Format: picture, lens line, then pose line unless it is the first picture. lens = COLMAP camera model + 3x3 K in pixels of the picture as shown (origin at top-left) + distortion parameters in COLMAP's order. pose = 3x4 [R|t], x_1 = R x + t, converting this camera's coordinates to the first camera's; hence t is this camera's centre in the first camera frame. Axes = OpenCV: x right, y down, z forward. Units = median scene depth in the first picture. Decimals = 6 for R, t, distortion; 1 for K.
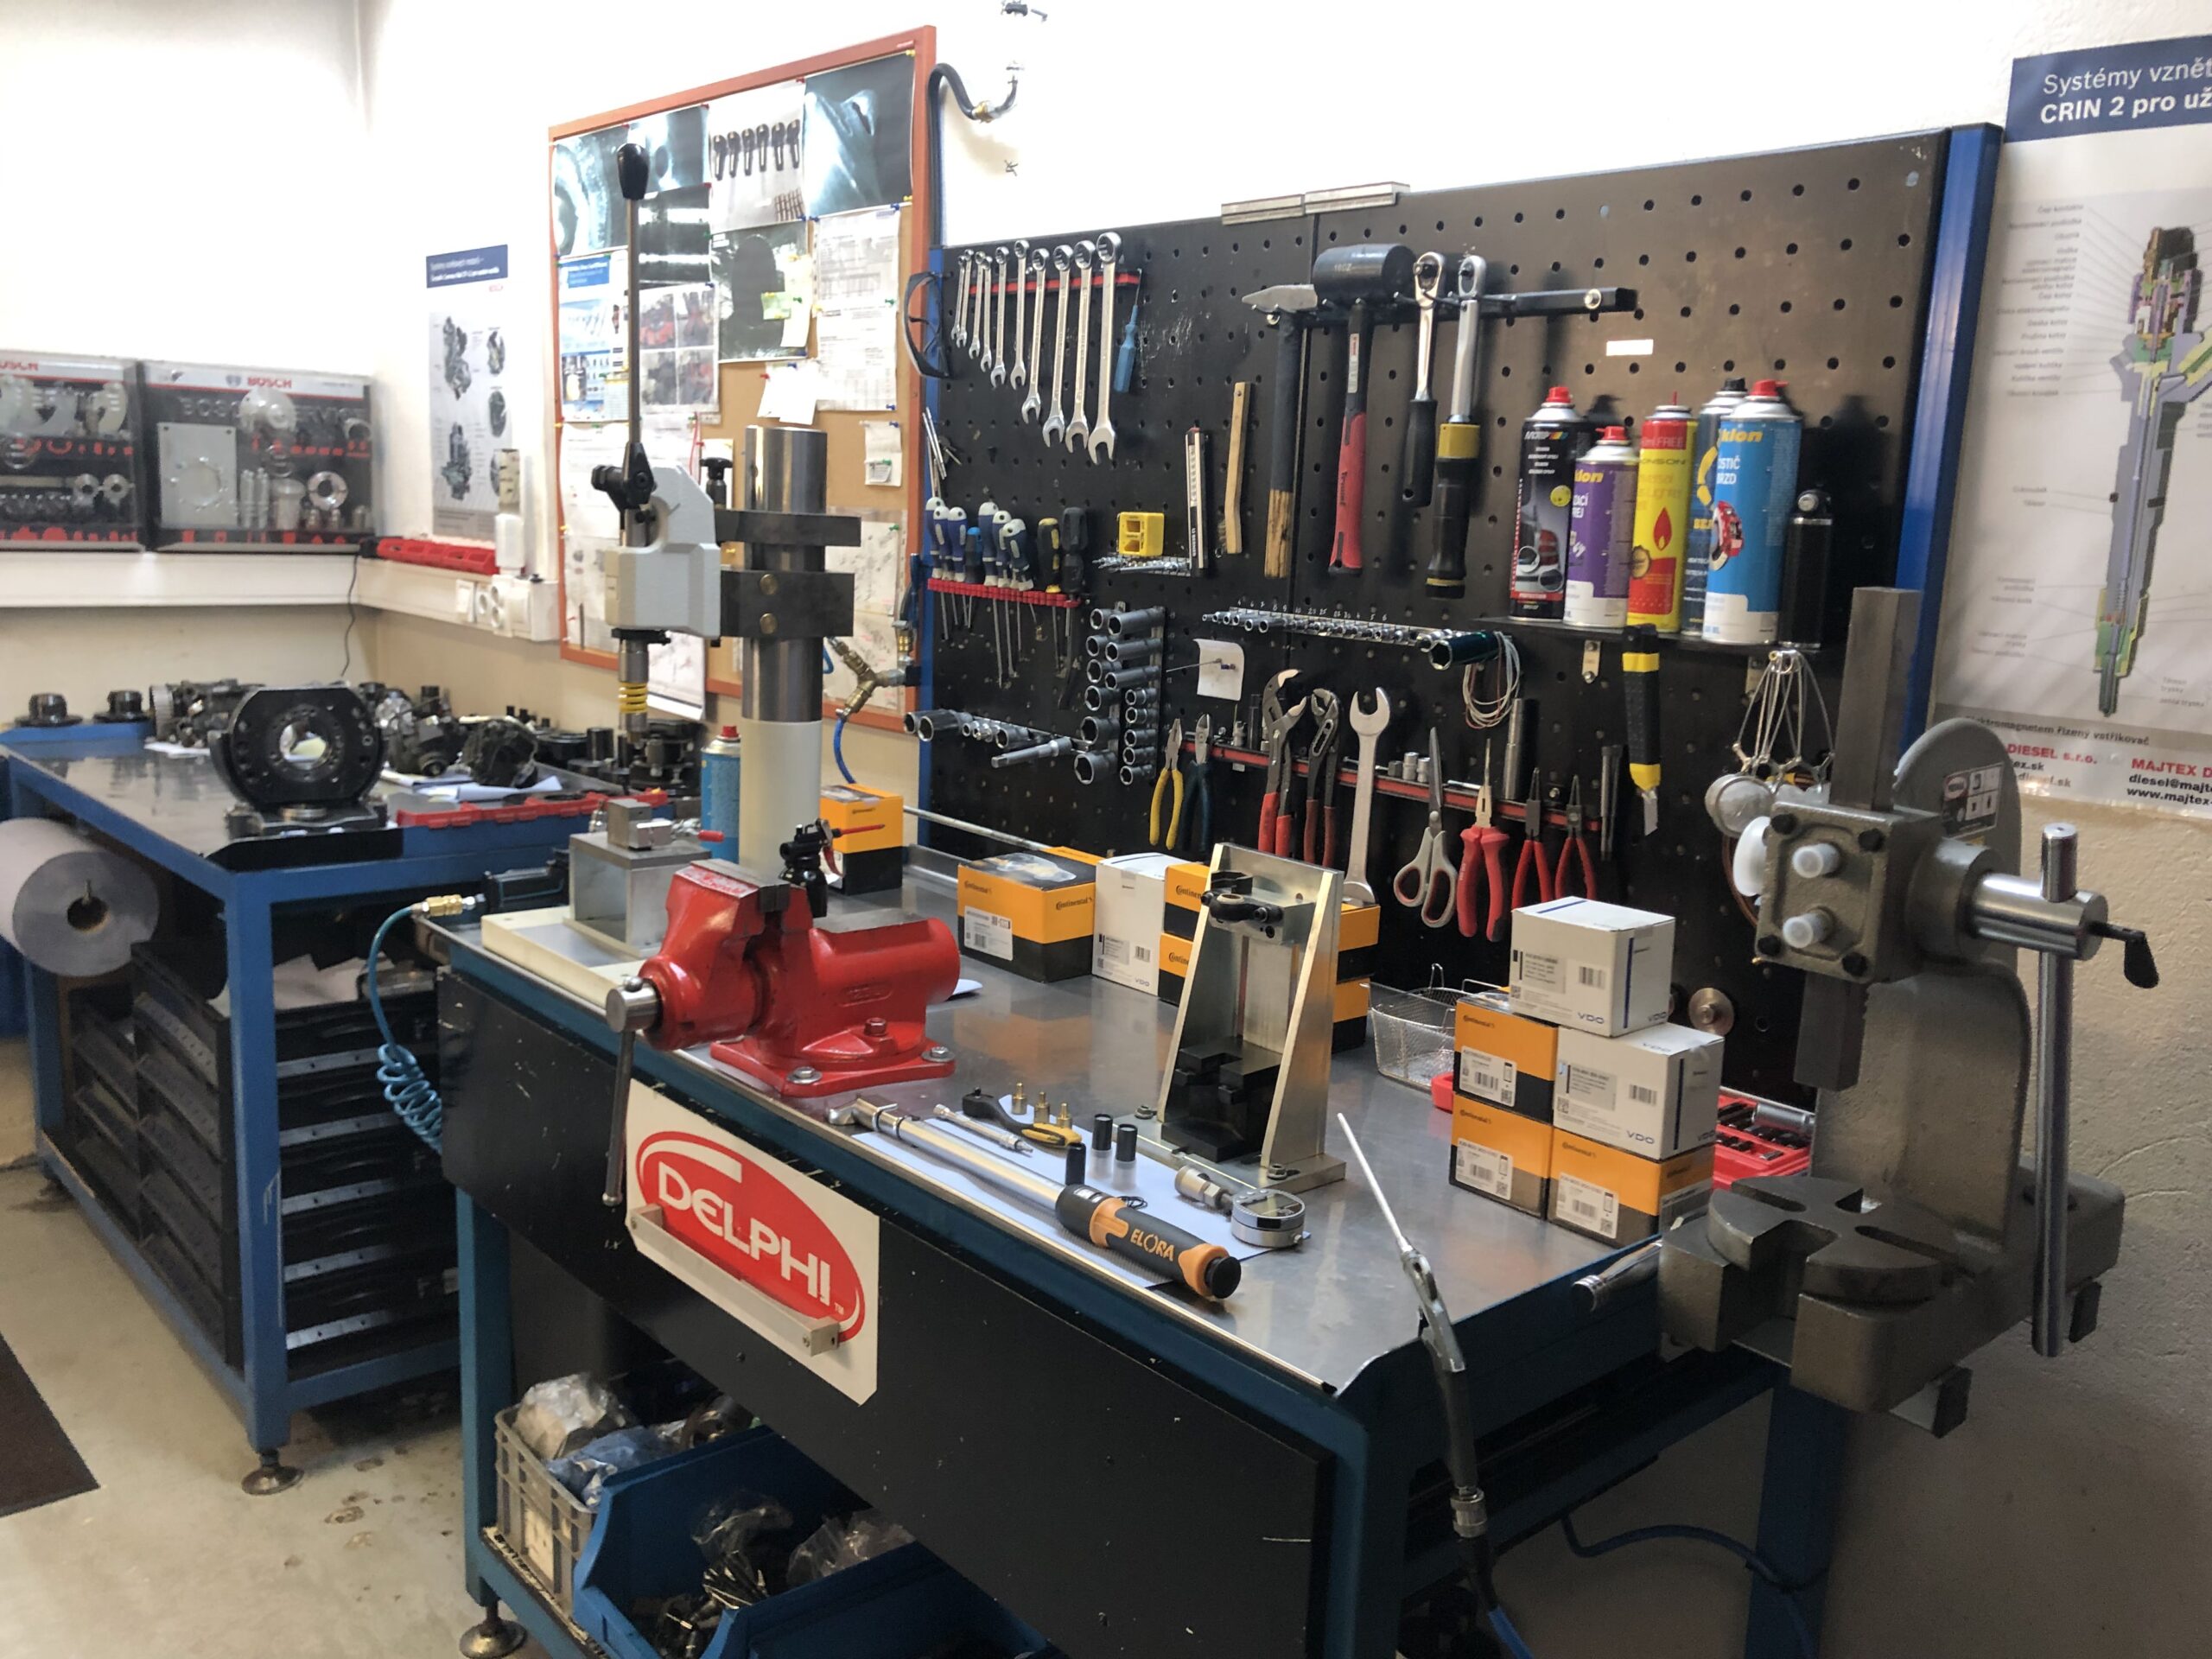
lens RADIAL K [[1845.8, 0, 1108.8], [0, 1845.8, 822.3], [0, 0, 1]] dist [0.031400, -0.023643]
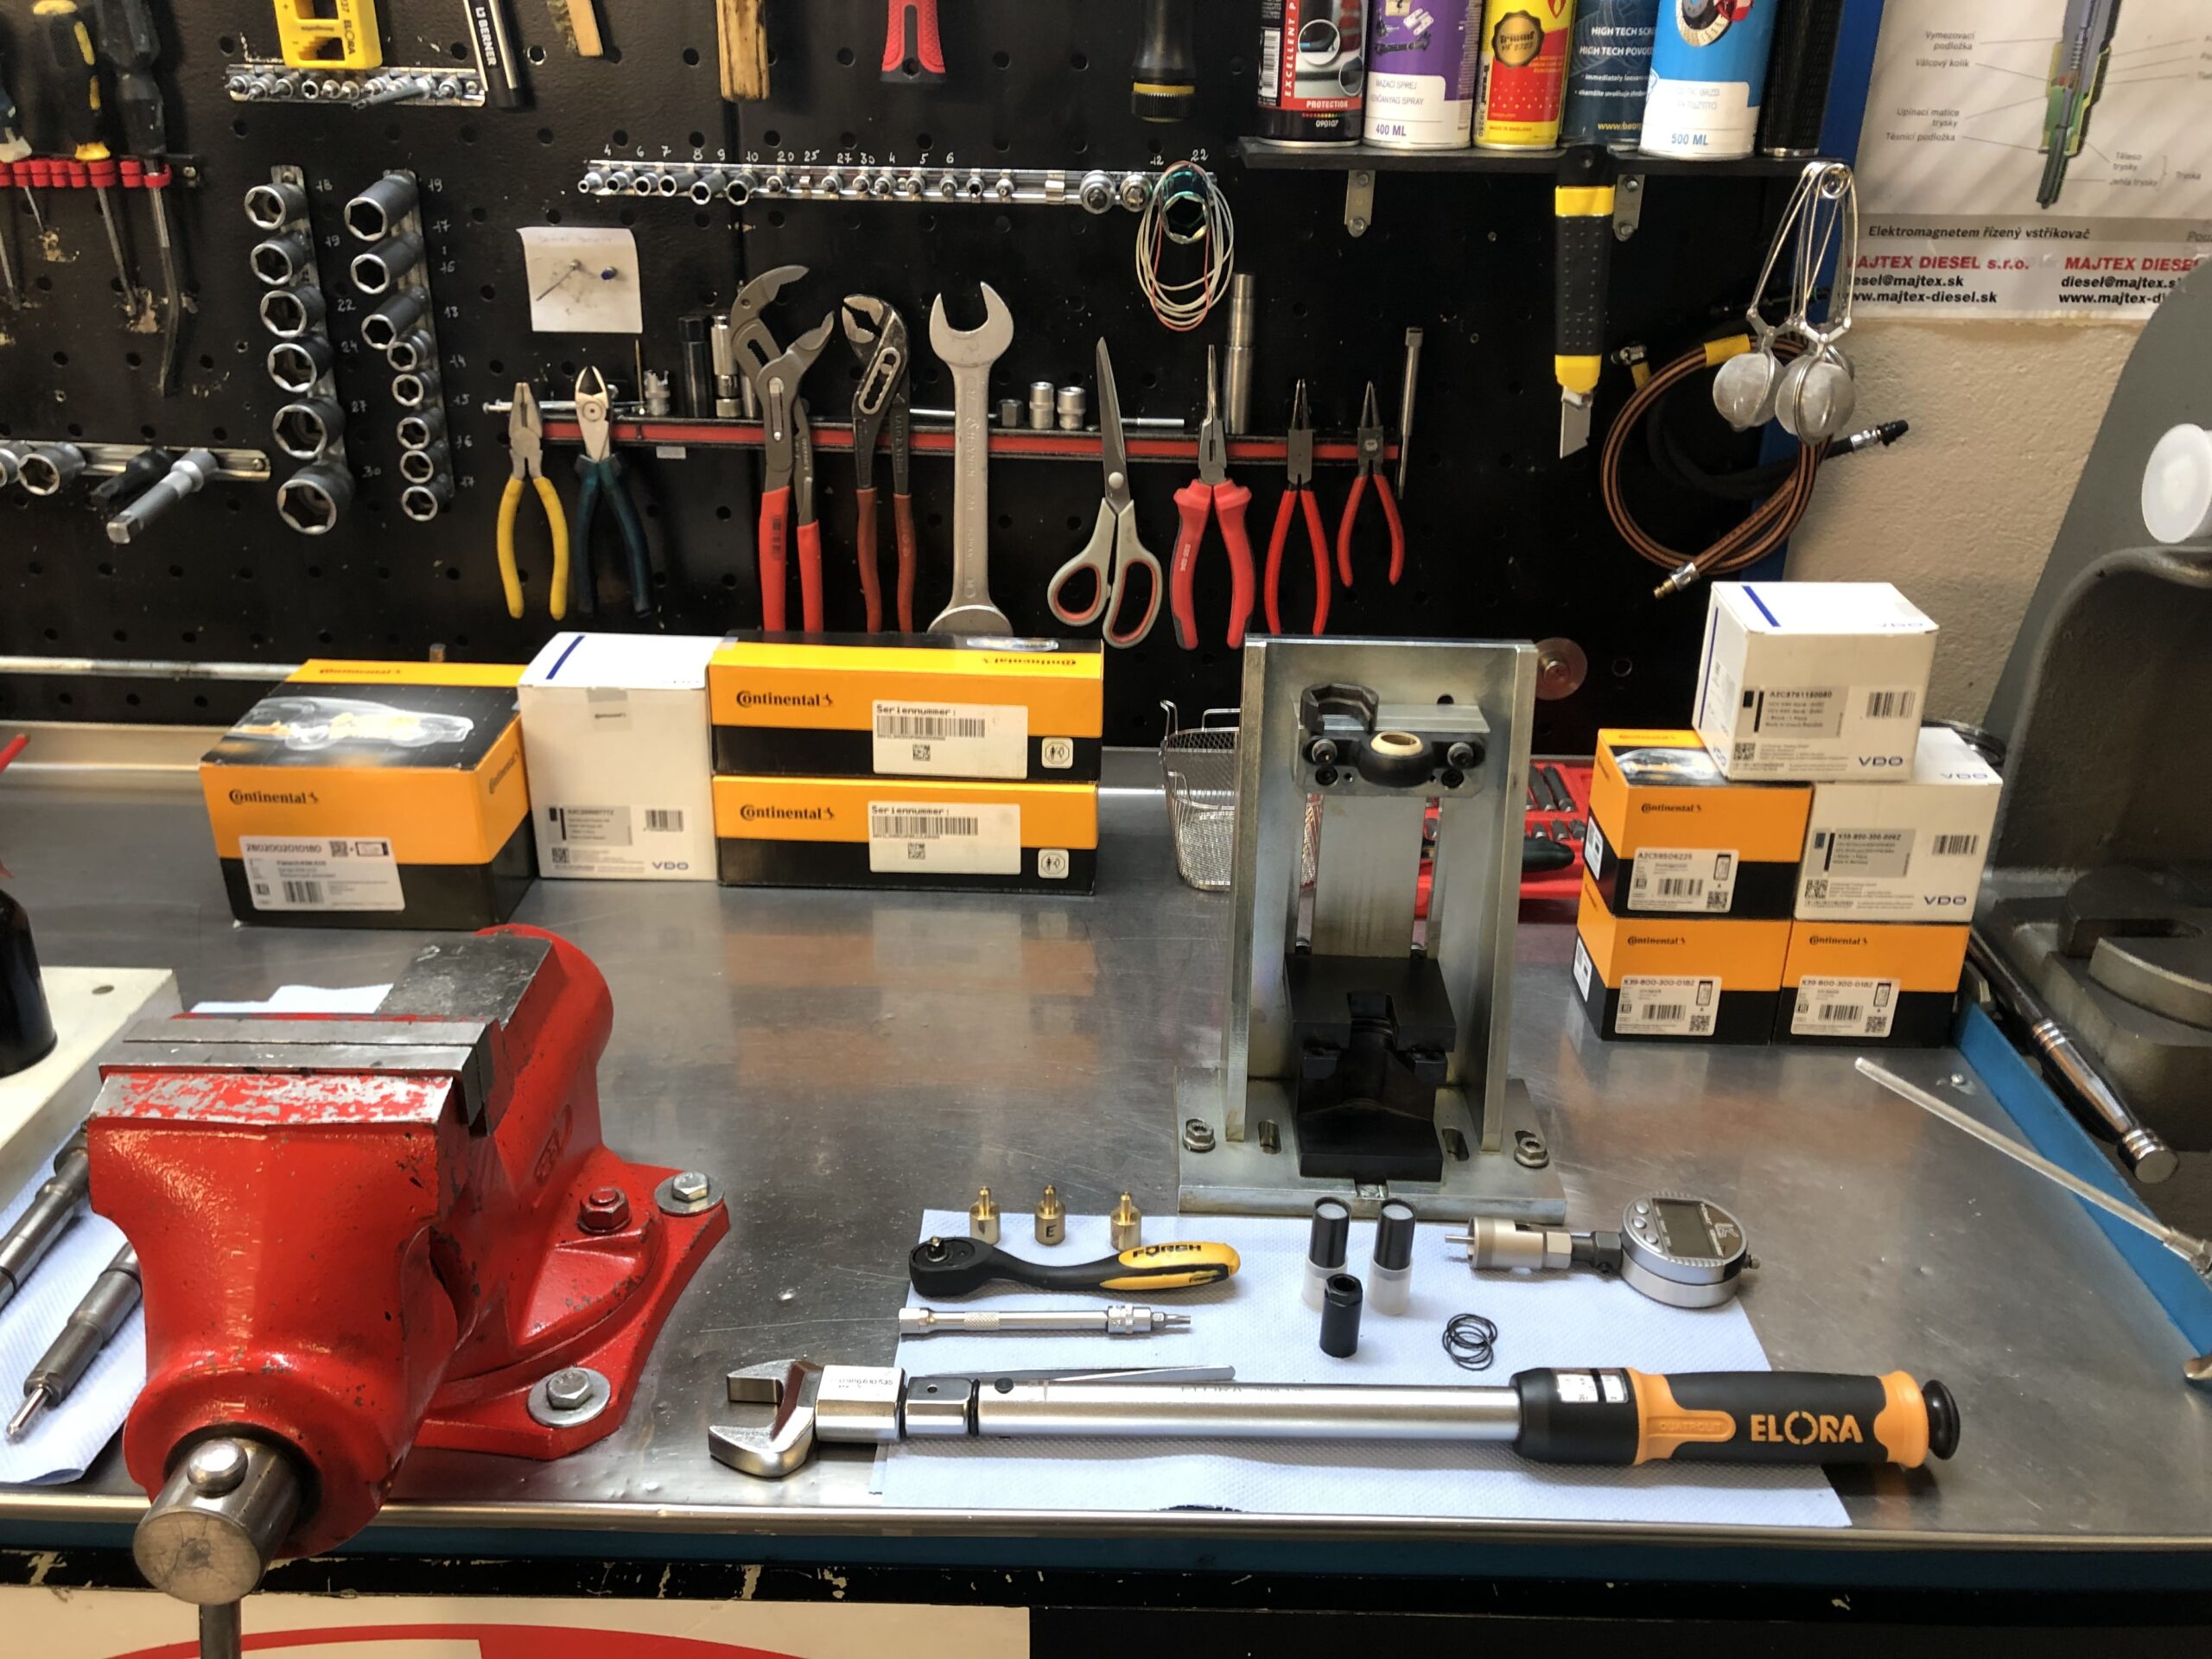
lens RADIAL K [[1845.8, 0, 1052.1], [0, 1845.8, 793.7], [0, 0, 1]] dist [0.031400, -0.023643]
pose [[0.664543, -0.329839, 0.670514, -0.311137], [0.142865, 0.936838, 0.319256, -0.111404], [-0.733466, -0.116366, 0.669691, 0.590235]]
